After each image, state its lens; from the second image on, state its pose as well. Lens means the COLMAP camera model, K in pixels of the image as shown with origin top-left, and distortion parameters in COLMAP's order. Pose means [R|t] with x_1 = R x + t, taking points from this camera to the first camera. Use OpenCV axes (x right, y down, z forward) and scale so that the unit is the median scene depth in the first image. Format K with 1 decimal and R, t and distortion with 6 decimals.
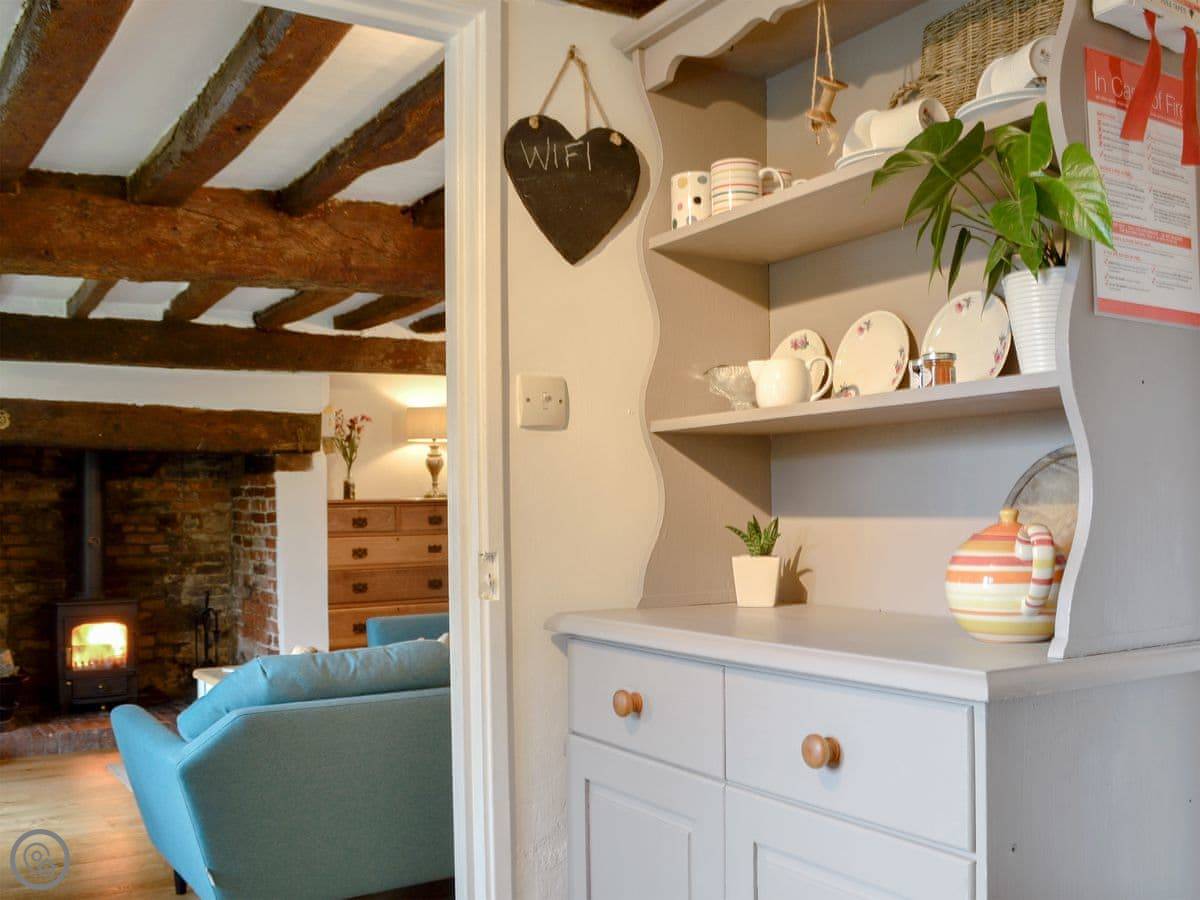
lens RADIAL K [[1140.3, 0, 608.9], [0, 1140.3, 464.8], [0, 0, 1]] dist [-0.083268, 0.000000]
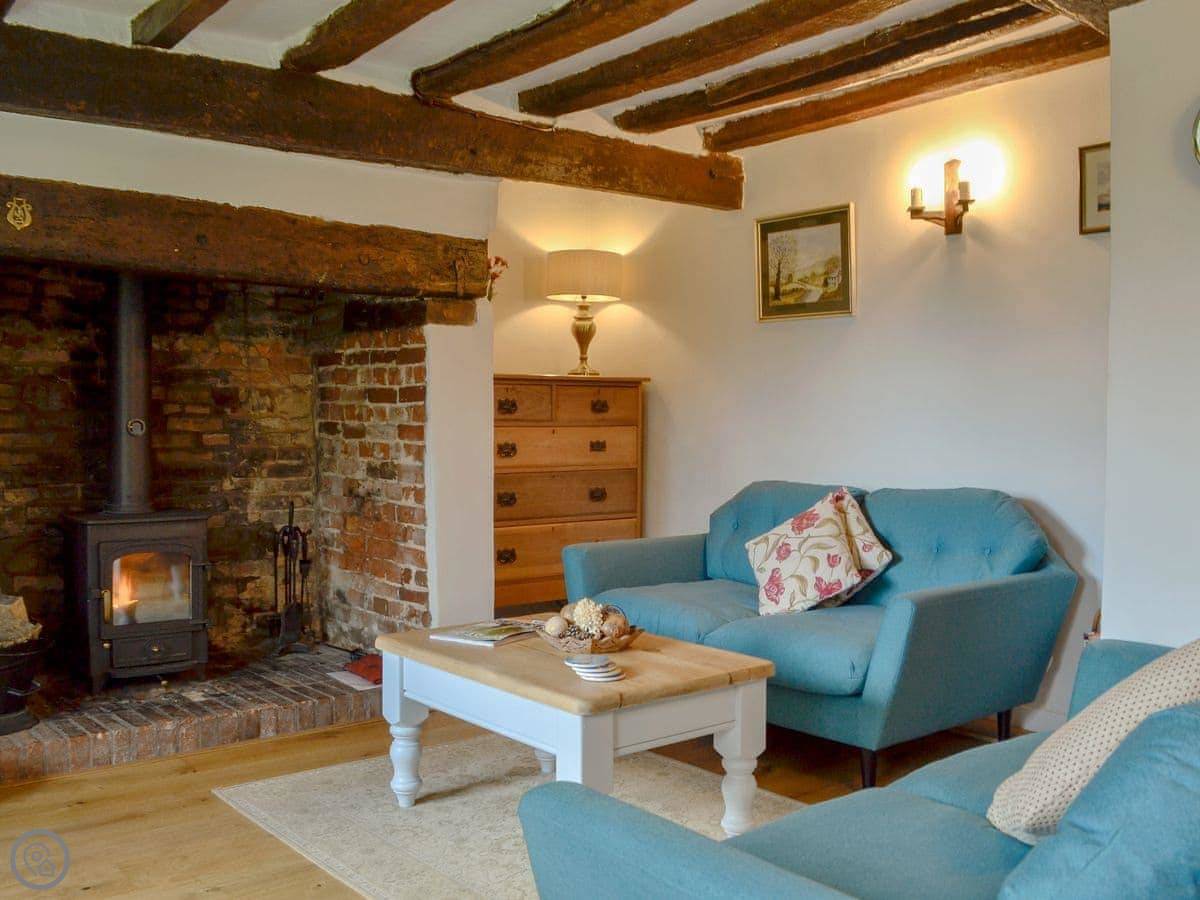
lens RADIAL K [[1140.3, 0, 617.0], [0, 1140.3, 450.5], [0, 0, 1]] dist [-0.083268, 0.000000]
pose [[0.993519, 0.017430, 0.112321, -0.249690], [-0.024794, 0.997610, 0.064500, 0.033265], [-0.110928, -0.066867, 0.991576, 0.315800]]
